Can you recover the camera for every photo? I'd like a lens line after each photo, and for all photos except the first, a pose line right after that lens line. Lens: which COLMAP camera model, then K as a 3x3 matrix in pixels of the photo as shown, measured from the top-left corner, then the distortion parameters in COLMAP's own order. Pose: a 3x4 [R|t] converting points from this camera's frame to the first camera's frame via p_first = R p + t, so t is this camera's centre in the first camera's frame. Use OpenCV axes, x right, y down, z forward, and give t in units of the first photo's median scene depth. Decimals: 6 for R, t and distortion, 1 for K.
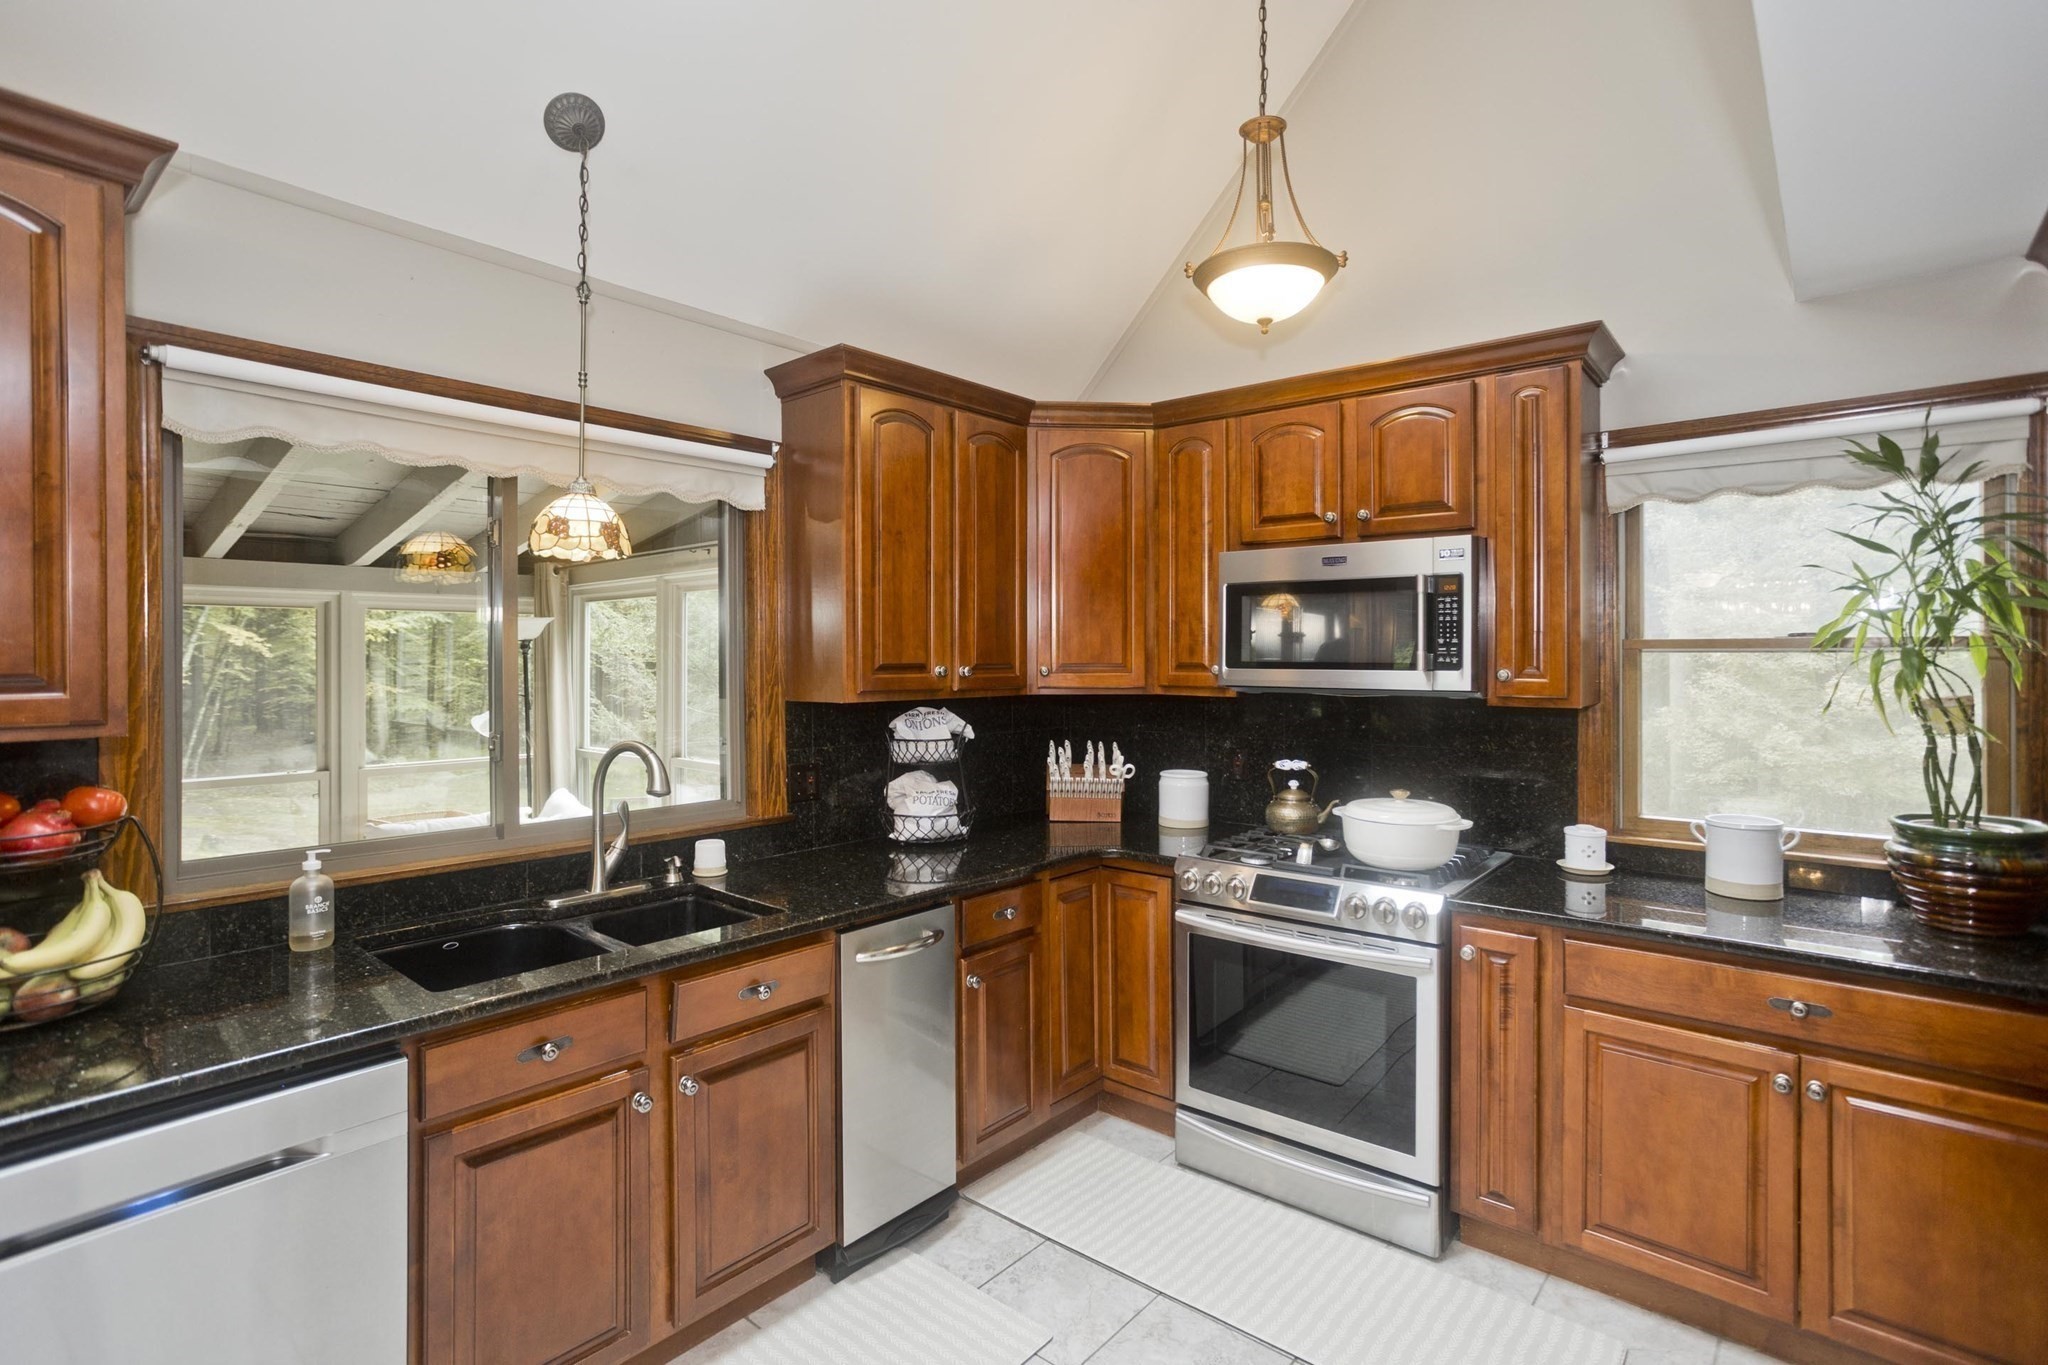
lens RADIAL K [[976.8, 0, 1027.5], [0, 976.8, 663.0], [0, 0, 1]] dist [-0.054291, 0.033355]
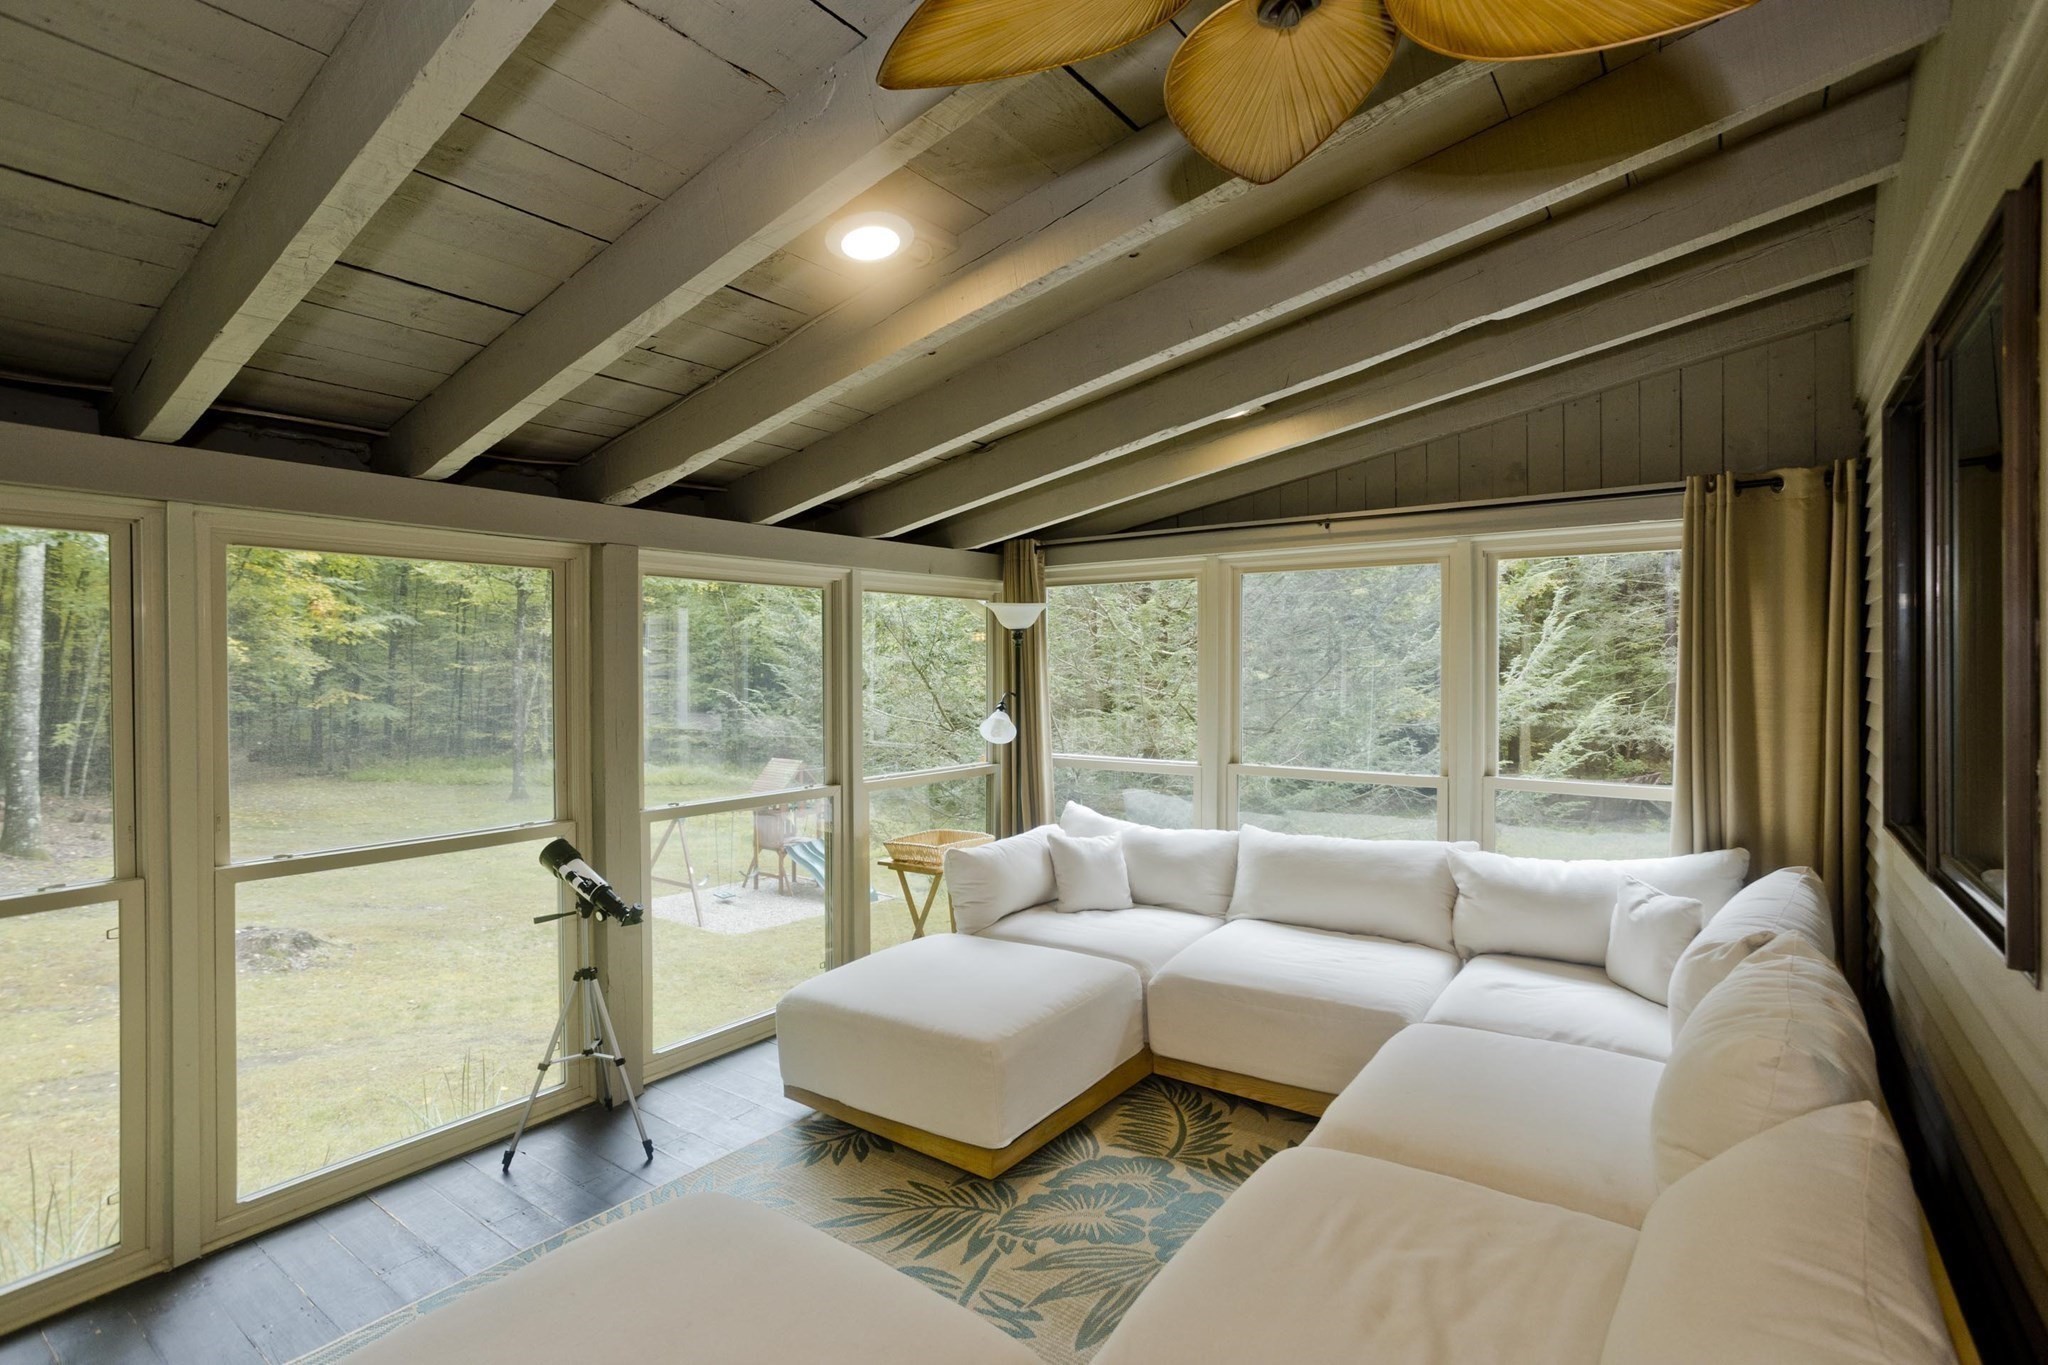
lens RADIAL K [[961.6, 0, 1024.0], [0, 961.6, 682.5], [0, 0, 1]] dist [-0.048888, 0.000574]
pose [[0.998080, -0.002452, 0.061886, -1.210691], [0.001469, 0.999872, 0.015935, 0.021699], [-0.061917, -0.015814, 0.997956, 0.311768]]
